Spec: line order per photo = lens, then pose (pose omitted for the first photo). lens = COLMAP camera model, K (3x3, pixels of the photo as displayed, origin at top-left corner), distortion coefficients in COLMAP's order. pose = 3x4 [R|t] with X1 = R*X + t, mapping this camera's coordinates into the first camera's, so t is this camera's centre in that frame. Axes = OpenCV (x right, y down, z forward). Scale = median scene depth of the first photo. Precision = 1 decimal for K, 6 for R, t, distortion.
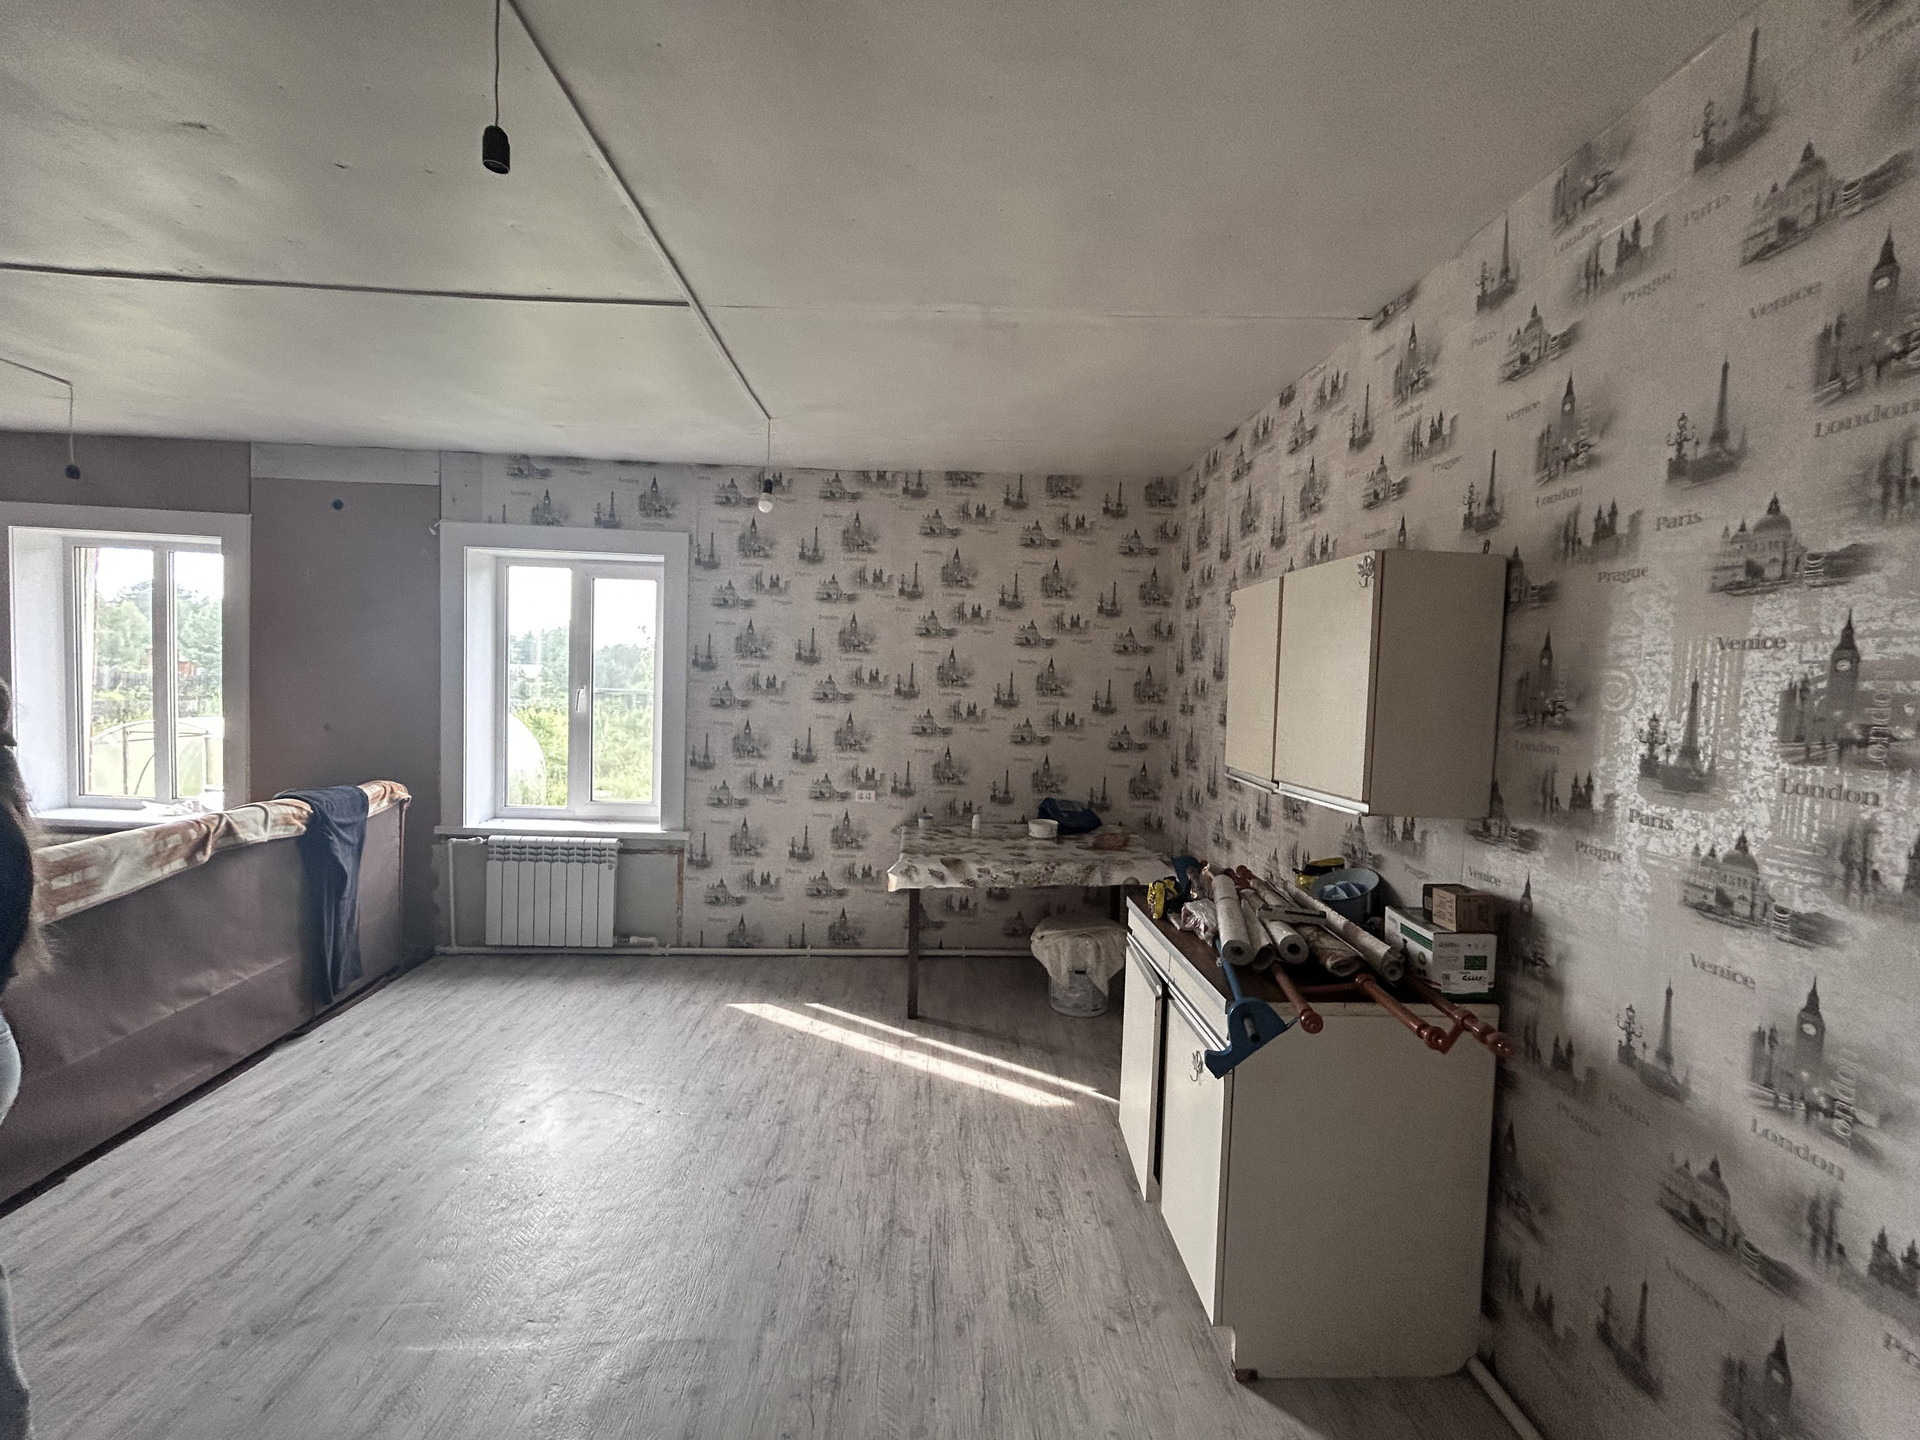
lens RADIAL K [[780.8, 0, 960.0], [0, 780.8, 720.0], [0, 0, 1]] dist [-0.011874, 0.008520]
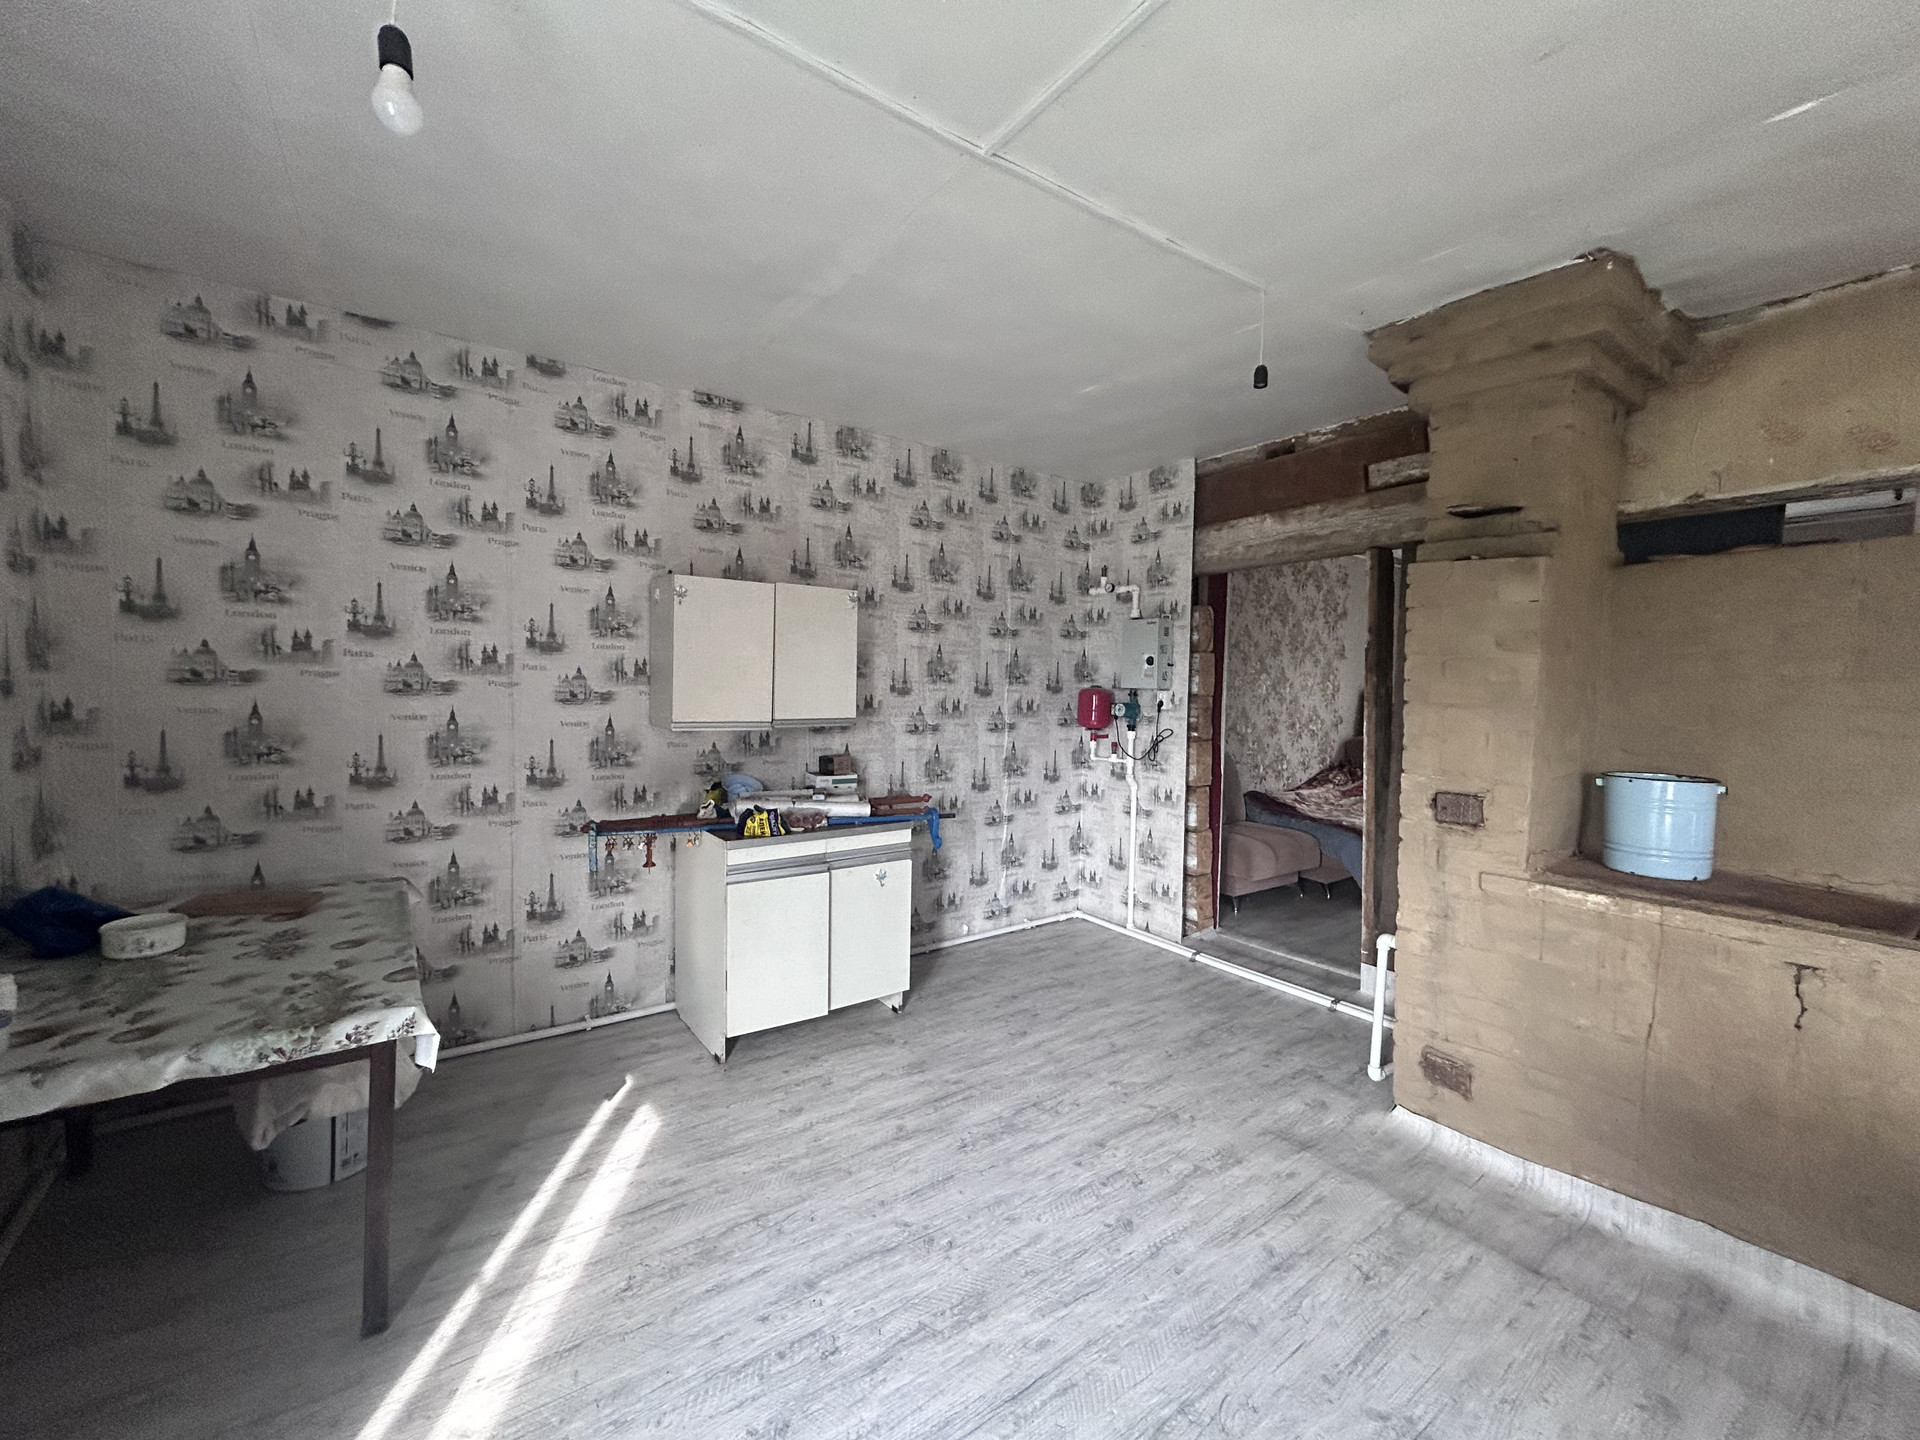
lens RADIAL K [[780.8, 0, 960.0], [0, 780.8, 720.0], [0, 0, 1]] dist [-0.011874, 0.008520]
pose [[-0.557492, -0.088543, 0.825447, -0.797678], [0.001108, 0.994216, 0.107395, -0.064209], [-0.830182, 0.060787, -0.554169, 1.186430]]
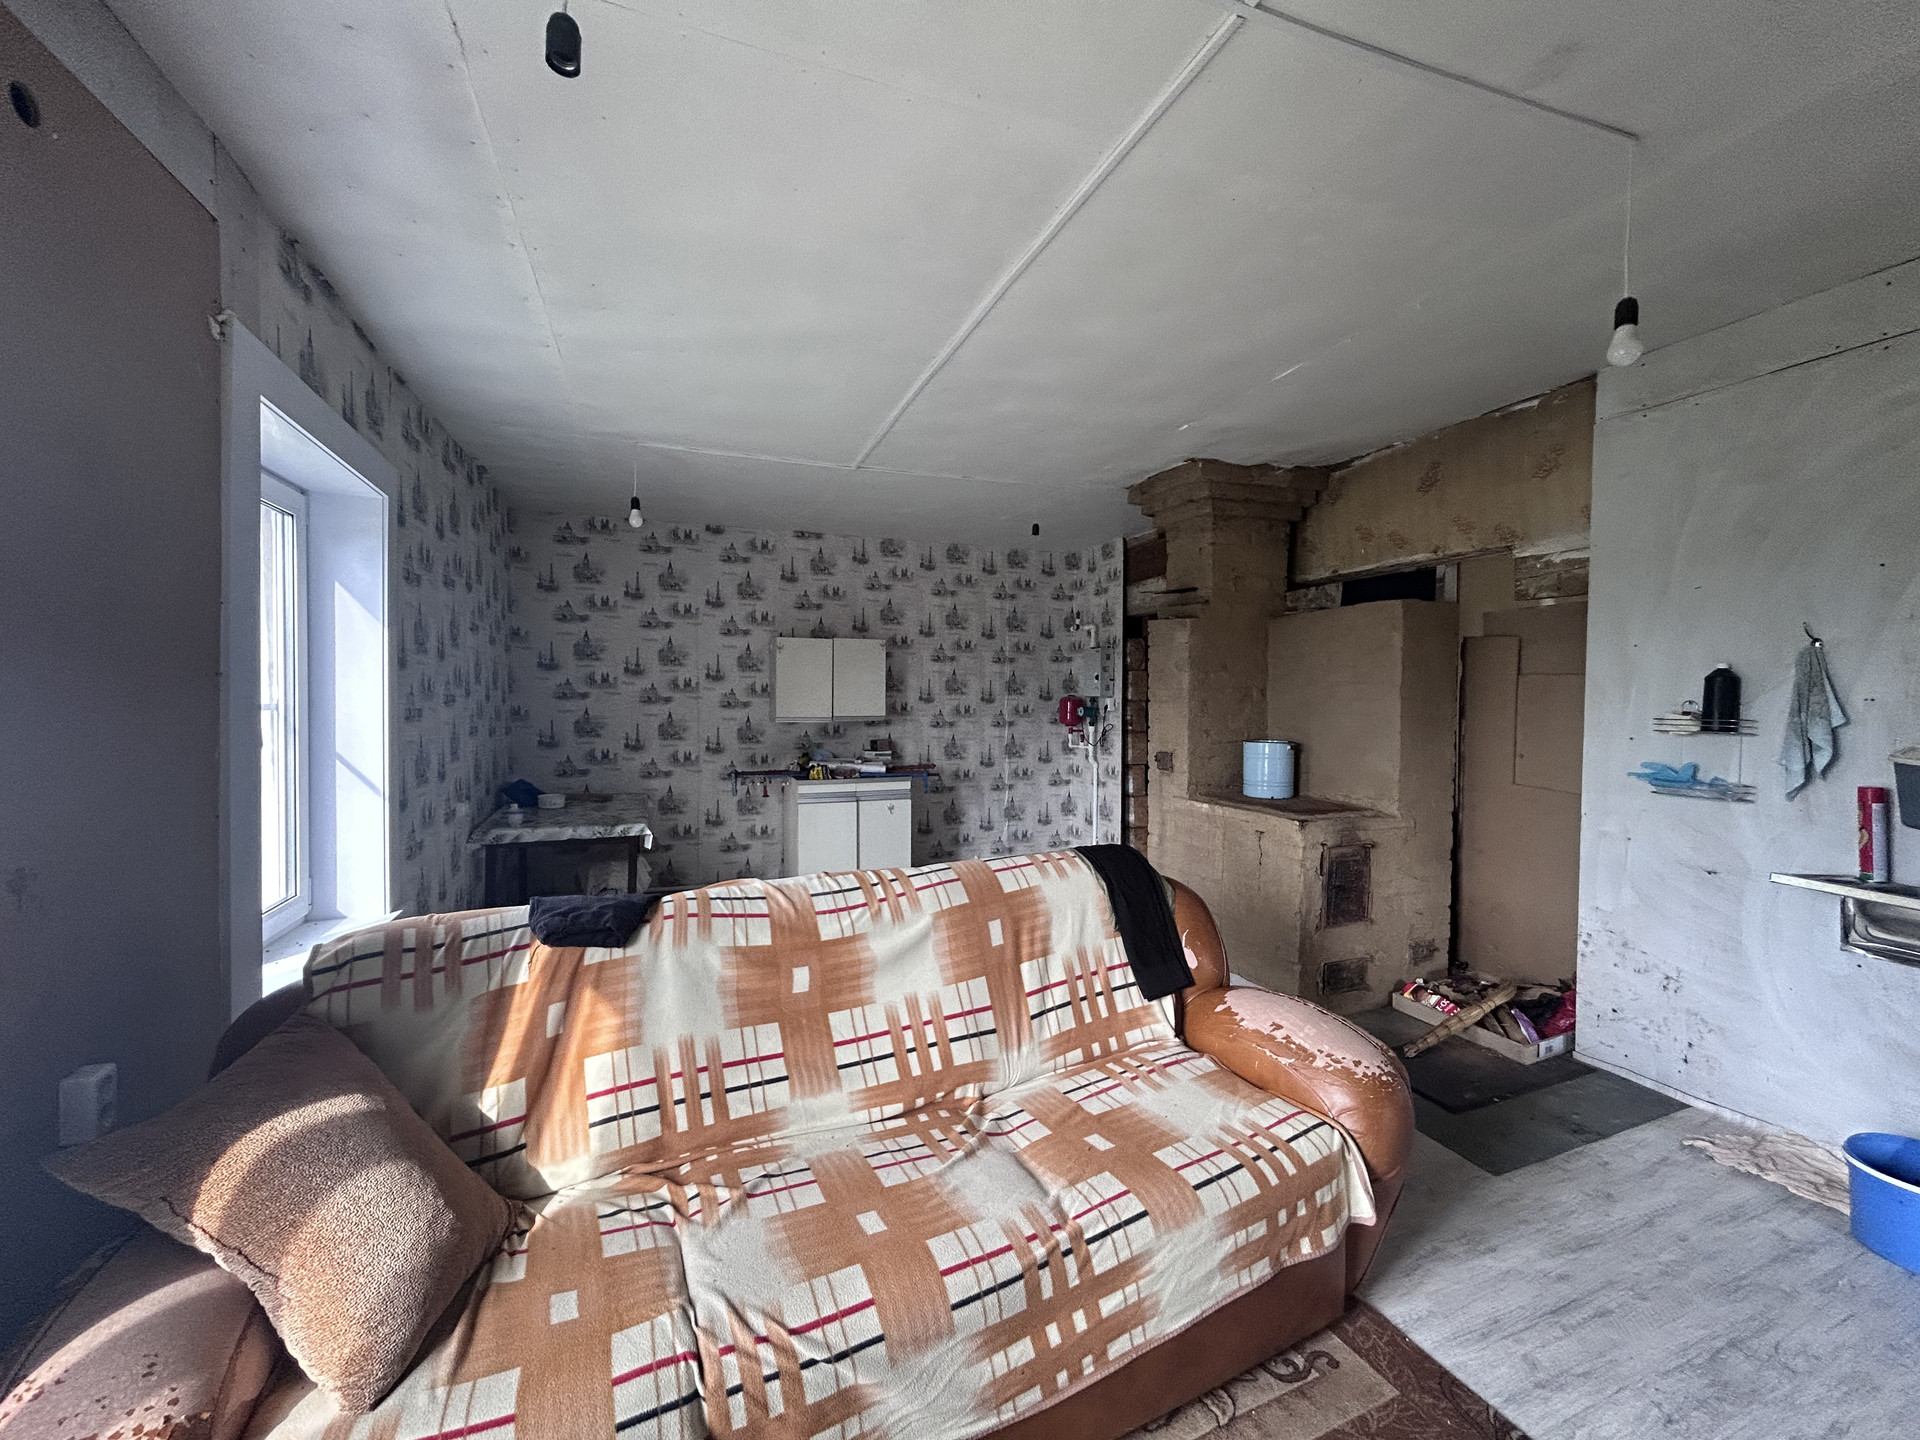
lens RADIAL K [[773.4, 0, 955.9], [0, 773.4, 718.6], [0, 0, 1]] dist [0.003143, 0.000289]
pose [[-0.320539, -0.067500, 0.944827, -1.681406], [0.029924, 0.996238, 0.081325, -0.088513], [-0.946763, 0.054341, -0.317313, 1.109984]]
